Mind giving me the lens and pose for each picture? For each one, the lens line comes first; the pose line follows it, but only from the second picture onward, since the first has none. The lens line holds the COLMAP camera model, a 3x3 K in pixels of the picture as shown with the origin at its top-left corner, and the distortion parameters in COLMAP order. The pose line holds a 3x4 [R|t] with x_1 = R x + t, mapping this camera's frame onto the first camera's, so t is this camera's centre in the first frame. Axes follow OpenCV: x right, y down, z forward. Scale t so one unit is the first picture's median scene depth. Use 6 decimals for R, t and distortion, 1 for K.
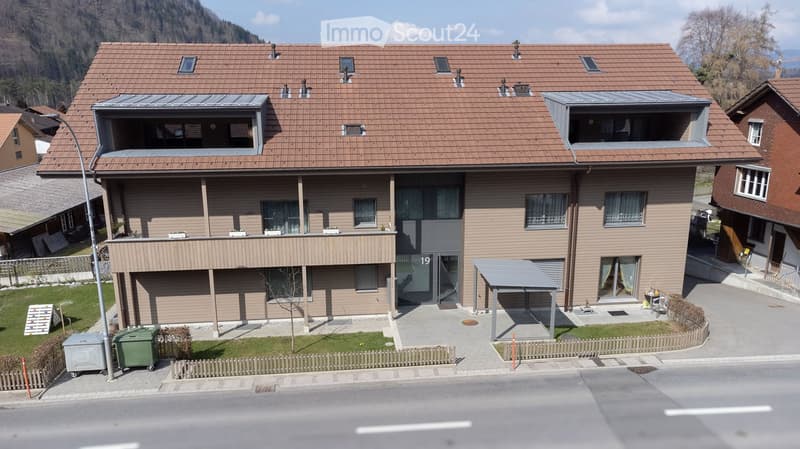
lens RADIAL K [[604.8, 0, 400.0], [0, 604.8, 224.5], [0, 0, 1]] dist [0.059947, 0.001874]
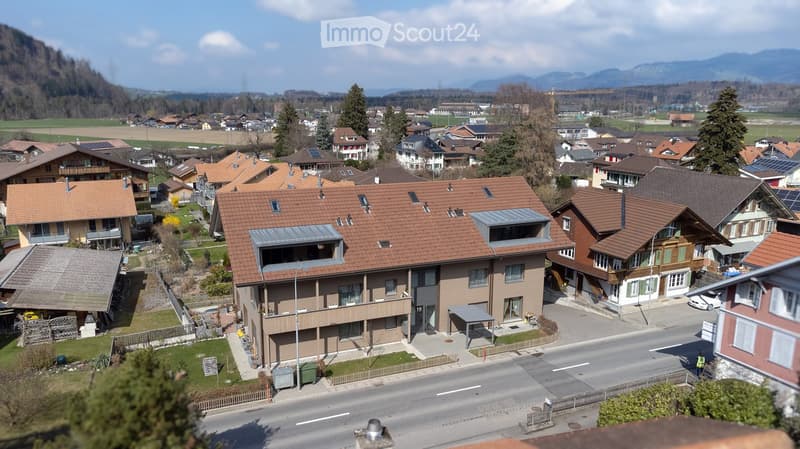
lens RADIAL K [[604.8, 0, 400.0], [0, 604.8, 224.5], [0, 0, 1]] dist [0.059947, 0.001874]
pose [[0.954622, -0.052168, 0.293214, -0.549127], [0.056754, 0.998363, -0.007148, -0.191334], [-0.292361, 0.023465, 0.956020, -0.757907]]
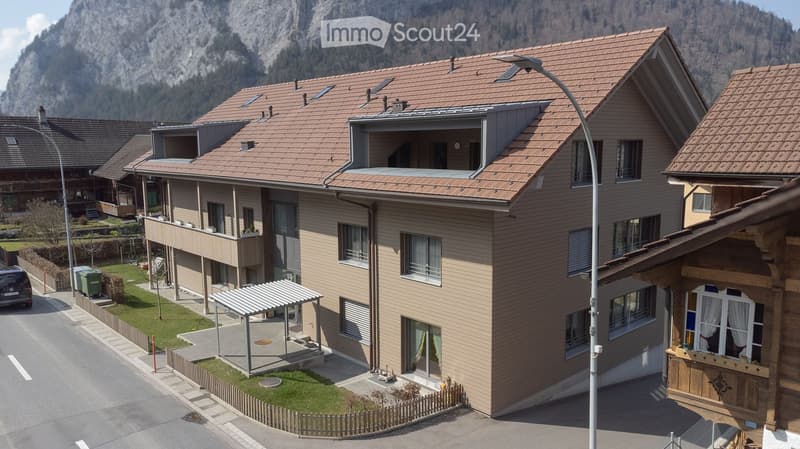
lens RADIAL K [[604.8, 0, 400.0], [0, 604.8, 224.5], [0, 0, 1]] dist [0.059947, 0.001874]
pose [[0.588797, 0.113322, -0.800298, 0.972108], [-0.181903, 0.983302, 0.005405, -0.067538], [0.787546, 0.142395, 0.599579, 0.539236]]
